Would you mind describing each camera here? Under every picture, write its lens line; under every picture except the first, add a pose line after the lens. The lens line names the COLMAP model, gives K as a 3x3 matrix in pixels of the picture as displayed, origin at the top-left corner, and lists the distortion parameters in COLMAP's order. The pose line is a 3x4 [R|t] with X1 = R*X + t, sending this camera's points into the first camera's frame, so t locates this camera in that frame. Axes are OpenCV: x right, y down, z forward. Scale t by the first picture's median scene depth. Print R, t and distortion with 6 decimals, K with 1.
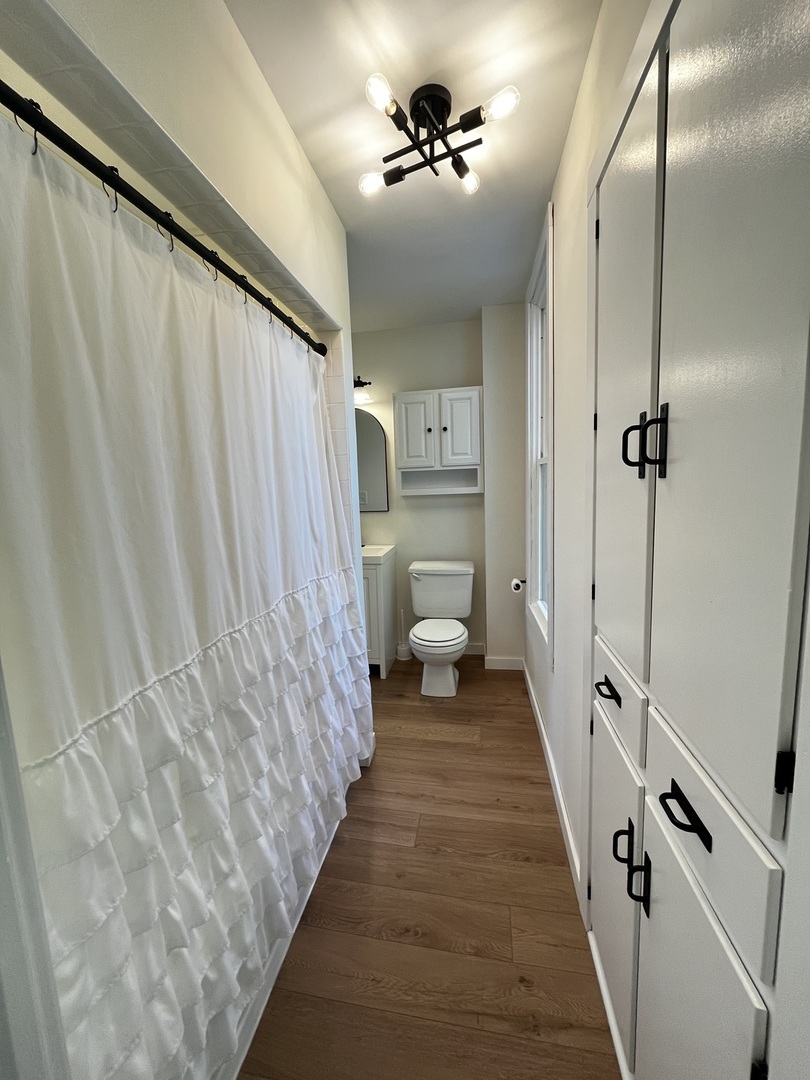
lens RADIAL K [[436.5, 0, 400.8], [0, 436.5, 540.9], [0, 0, 1]] dist [-0.001376, -0.000341]
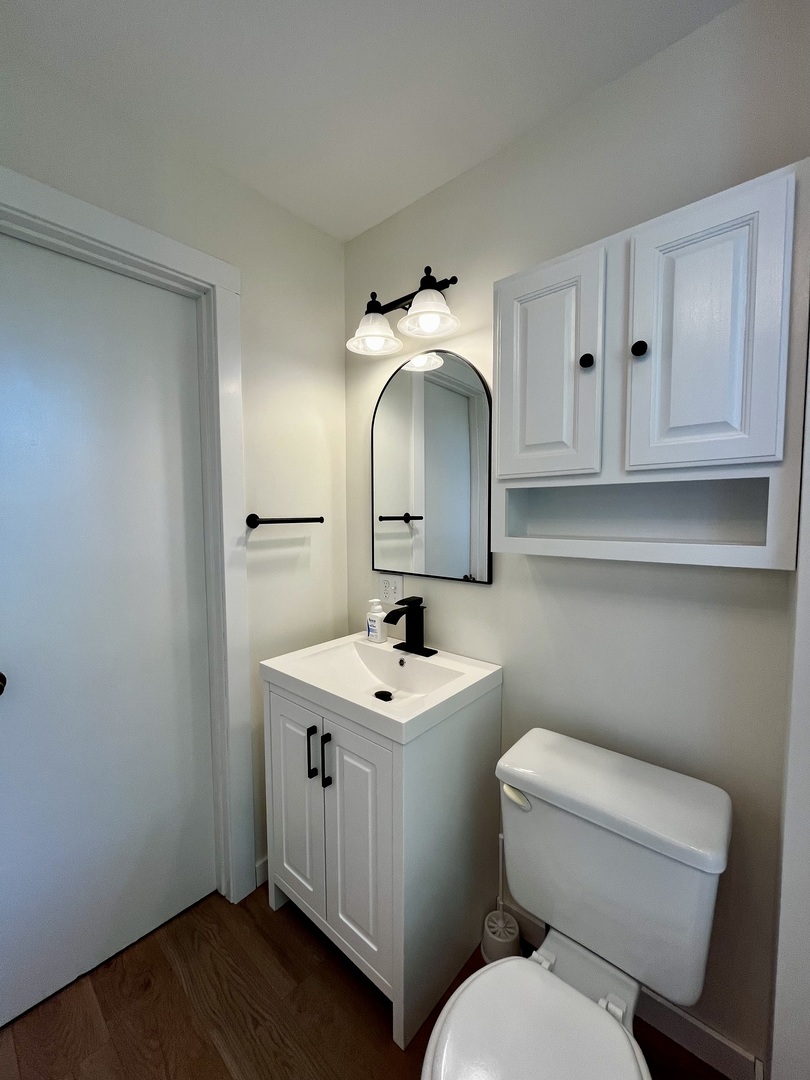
lens RADIAL K [[436.5, 0, 406.8], [0, 436.5, 537.9], [0, 0, 1]] dist [-0.001376, -0.000341]
pose [[0.852200, 0.061630, -0.519573, 0.127418], [-0.092976, 0.995072, -0.034468, -0.098691], [0.514888, 0.077682, 0.853730, 0.658403]]
